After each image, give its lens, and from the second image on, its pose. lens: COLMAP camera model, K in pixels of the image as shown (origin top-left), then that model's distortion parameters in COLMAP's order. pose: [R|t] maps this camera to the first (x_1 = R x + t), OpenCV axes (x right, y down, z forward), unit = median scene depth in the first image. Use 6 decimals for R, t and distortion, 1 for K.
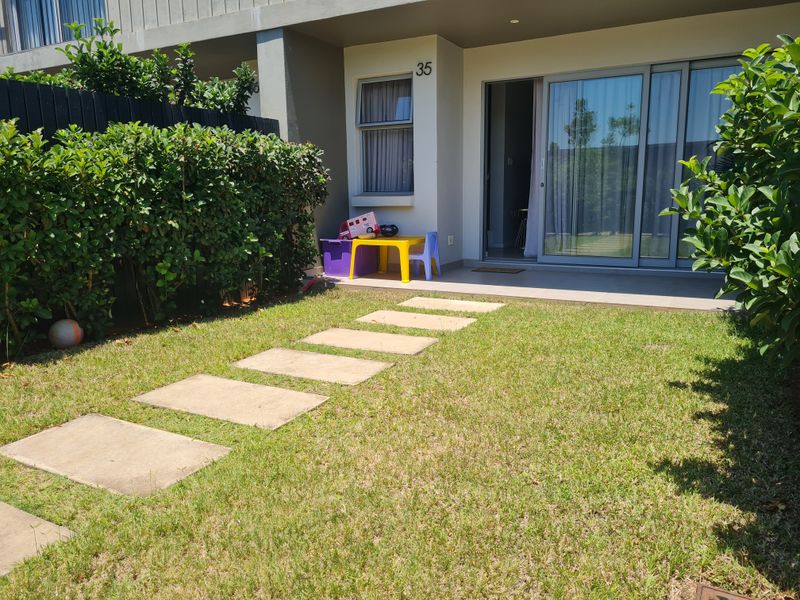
lens RADIAL K [[596.3, 0, 399.3], [0, 596.3, 317.8], [0, 0, 1]] dist [0.078817, -0.064813]
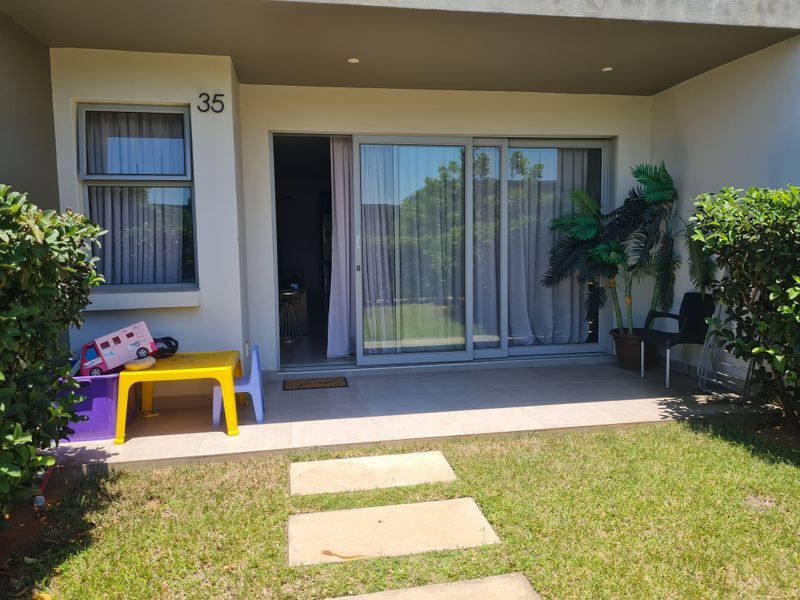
lens RADIAL K [[607.8, 0, 397.9], [0, 607.8, 308.0], [0, 0, 1]] dist [0.077861, -0.063951]
pose [[0.779723, -0.068389, 0.622378, -0.225992], [0.134230, 0.989164, -0.059472, -0.119929], [-0.611567, 0.129913, 0.780454, 0.367958]]
